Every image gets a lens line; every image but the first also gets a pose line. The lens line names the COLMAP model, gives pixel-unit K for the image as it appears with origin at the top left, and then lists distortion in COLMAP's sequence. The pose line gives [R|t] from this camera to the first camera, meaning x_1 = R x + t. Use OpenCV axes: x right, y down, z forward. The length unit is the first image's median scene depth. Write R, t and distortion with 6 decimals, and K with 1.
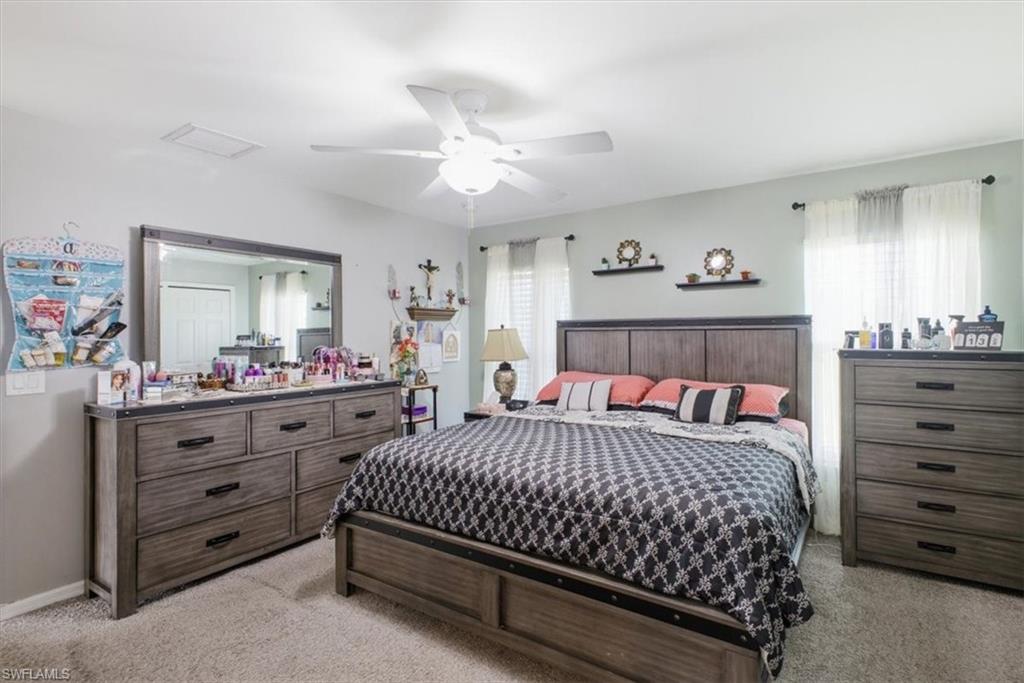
lens RADIAL K [[417.3, 0, 512.0], [0, 417.3, 341.5], [0, 0, 1]] dist [0.034970, -0.000073]
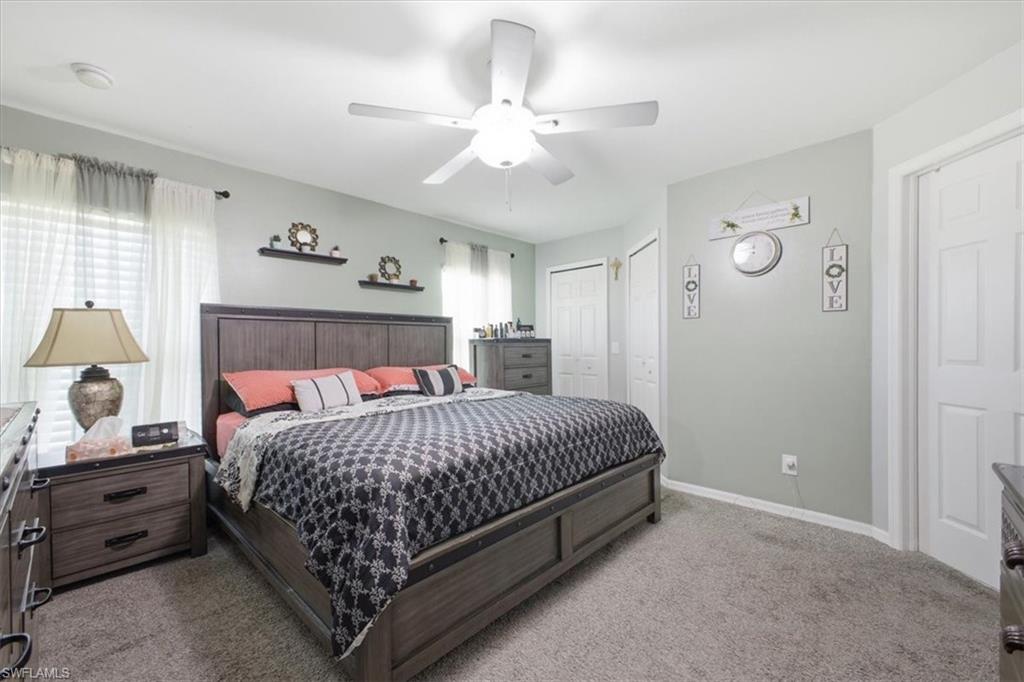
lens RADIAL K [[412.1, 0, 512.0], [0, 412.1, 341.0], [0, 0, 1]] dist [0.003964, -0.000317]
pose [[0.245971, 0.010743, 0.969218, -0.537658], [0.014617, 0.999784, -0.014791, 0.039015], [-0.969167, 0.017805, 0.245761, 0.383055]]
